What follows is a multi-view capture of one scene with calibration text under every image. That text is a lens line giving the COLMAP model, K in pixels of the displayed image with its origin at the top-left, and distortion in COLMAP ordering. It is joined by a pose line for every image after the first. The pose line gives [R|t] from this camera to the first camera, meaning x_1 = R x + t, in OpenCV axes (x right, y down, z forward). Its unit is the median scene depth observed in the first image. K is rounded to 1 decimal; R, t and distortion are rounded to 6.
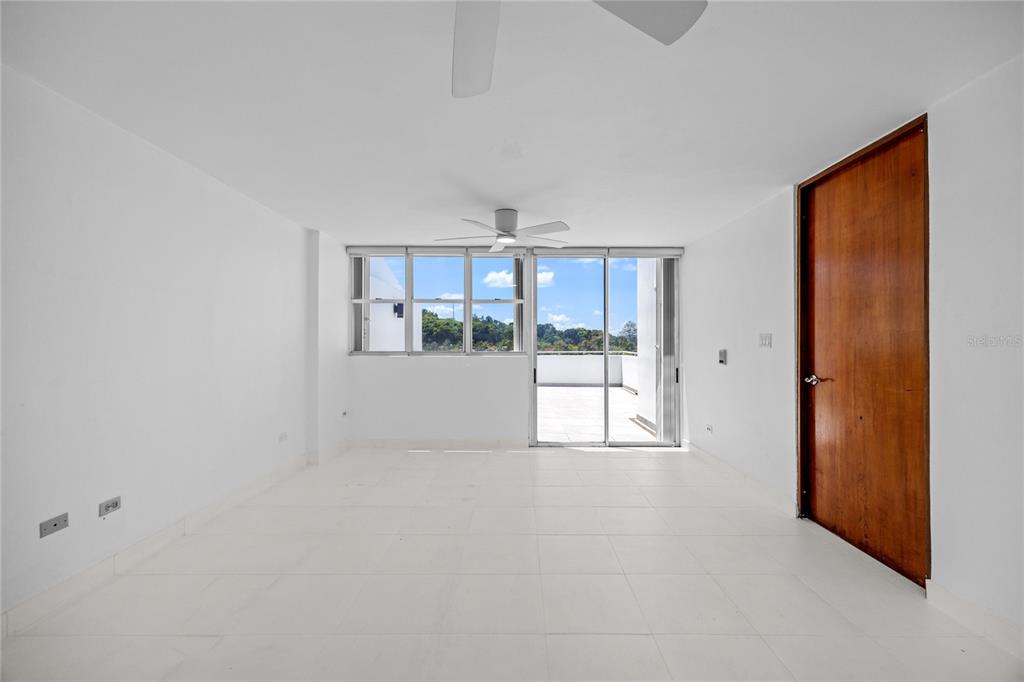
lens RADIAL K [[410.6, 0, 512.0], [0, 410.6, 341.0], [0, 0, 1]] dist [0.009011, 0.000135]
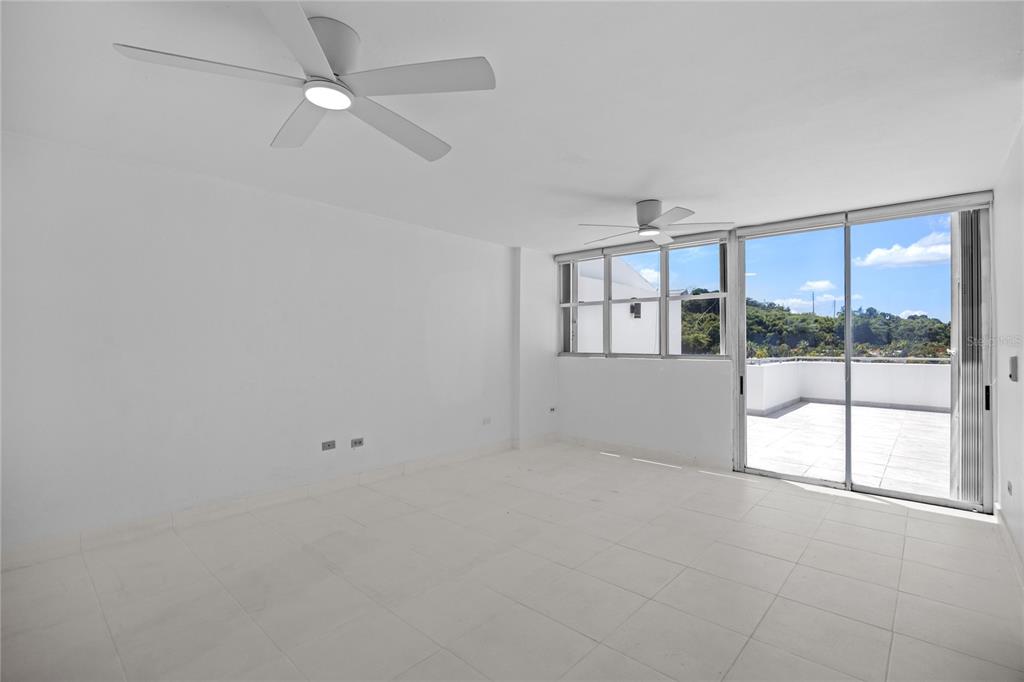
lens RADIAL K [[462.5, 0, 514.4], [0, 462.5, 339.9], [0, 0, 1]] dist [-0.026352, 0.008126]
pose [[0.746640, -0.004662, -0.665212, 0.324188], [0.000630, 0.999980, -0.006301, 0.000405], [0.665228, 0.004286, 0.746628, 0.019762]]
